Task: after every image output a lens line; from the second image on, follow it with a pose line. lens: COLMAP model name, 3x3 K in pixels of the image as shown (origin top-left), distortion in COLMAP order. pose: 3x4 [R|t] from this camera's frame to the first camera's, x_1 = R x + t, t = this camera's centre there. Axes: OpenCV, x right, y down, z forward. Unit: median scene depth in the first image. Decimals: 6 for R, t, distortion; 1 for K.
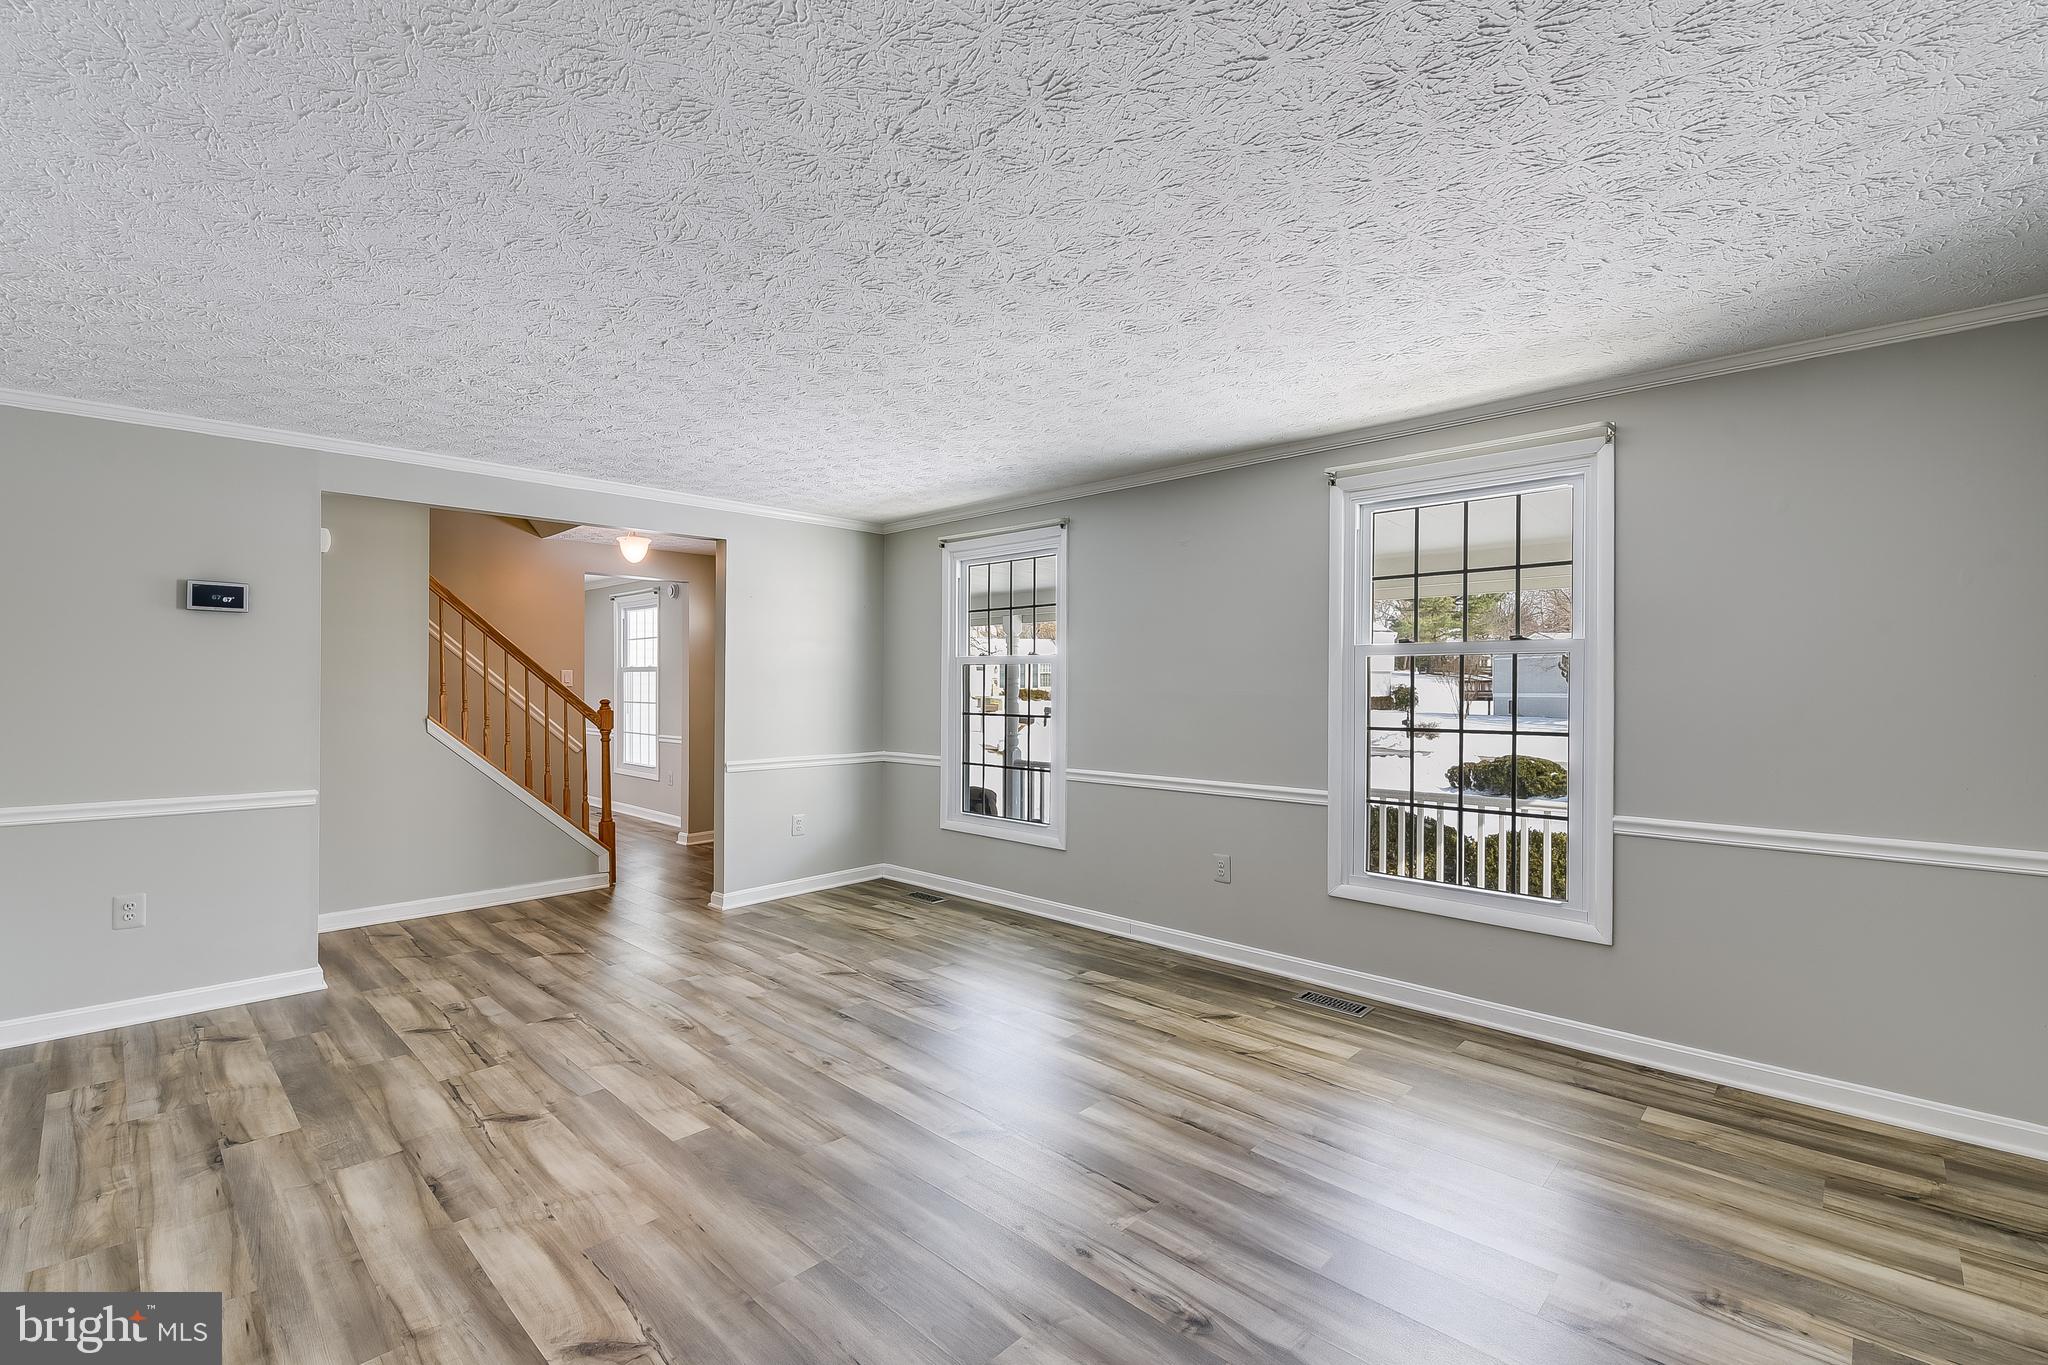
lens RADIAL K [[892.0, 0, 1028.3], [0, 892.0, 683.3], [0, 0, 1]] dist [0.001675, -0.007966]
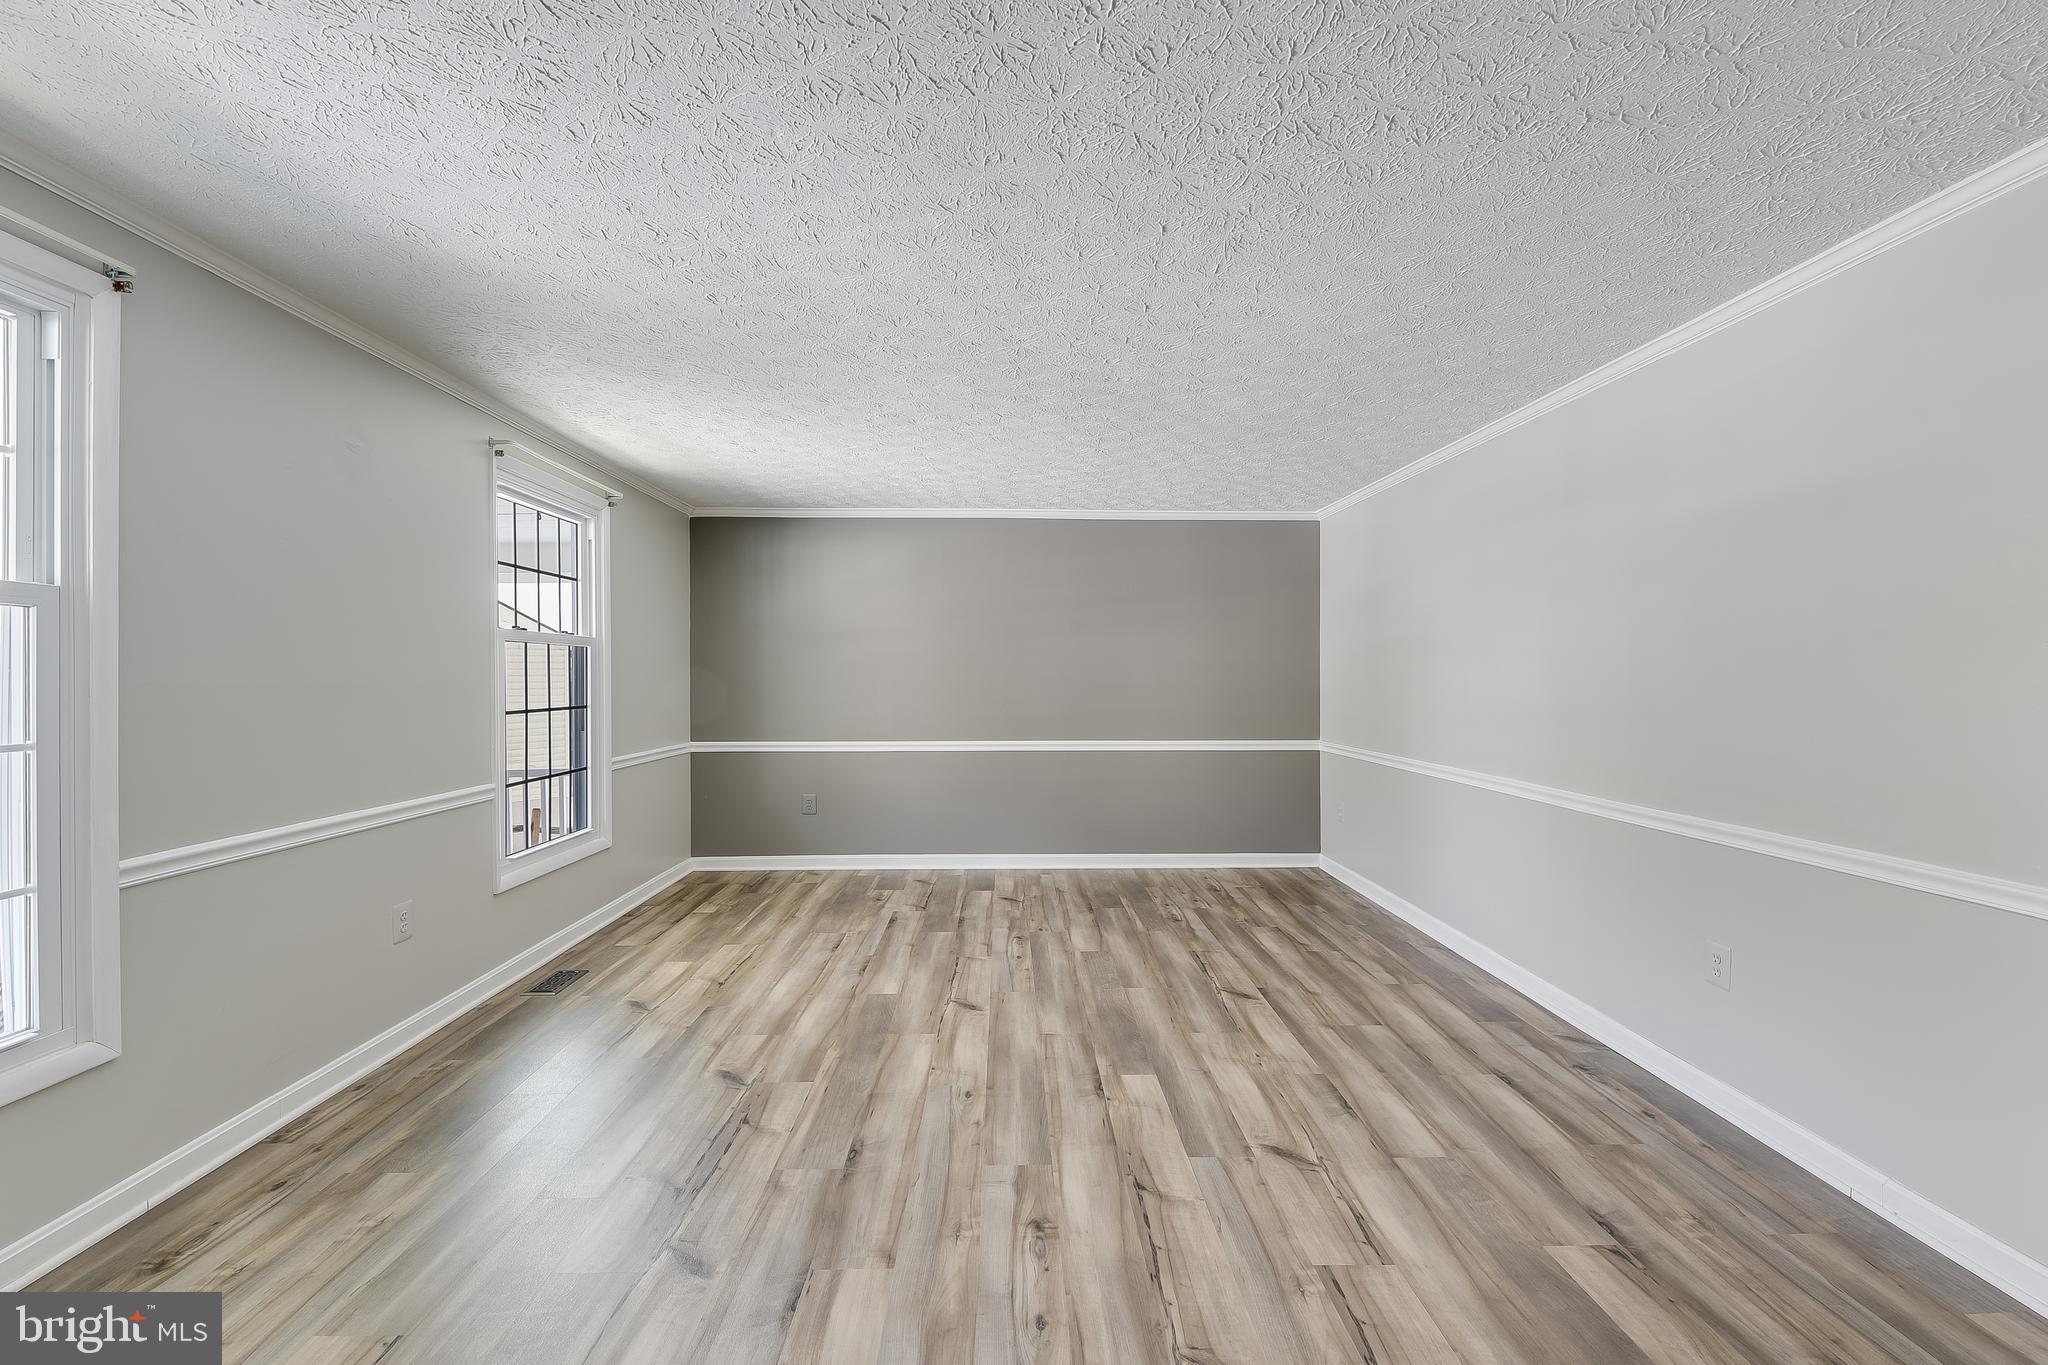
lens RADIAL K [[892.0, 0, 1028.3], [0, 892.0, 683.3], [0, 0, 1]] dist [0.001675, -0.007966]
pose [[-0.713169, -0.008489, 0.700941, -0.980704], [-0.004447, 0.999961, 0.007587, 0.010075], [-0.700978, 0.002294, -0.713179, 1.757191]]
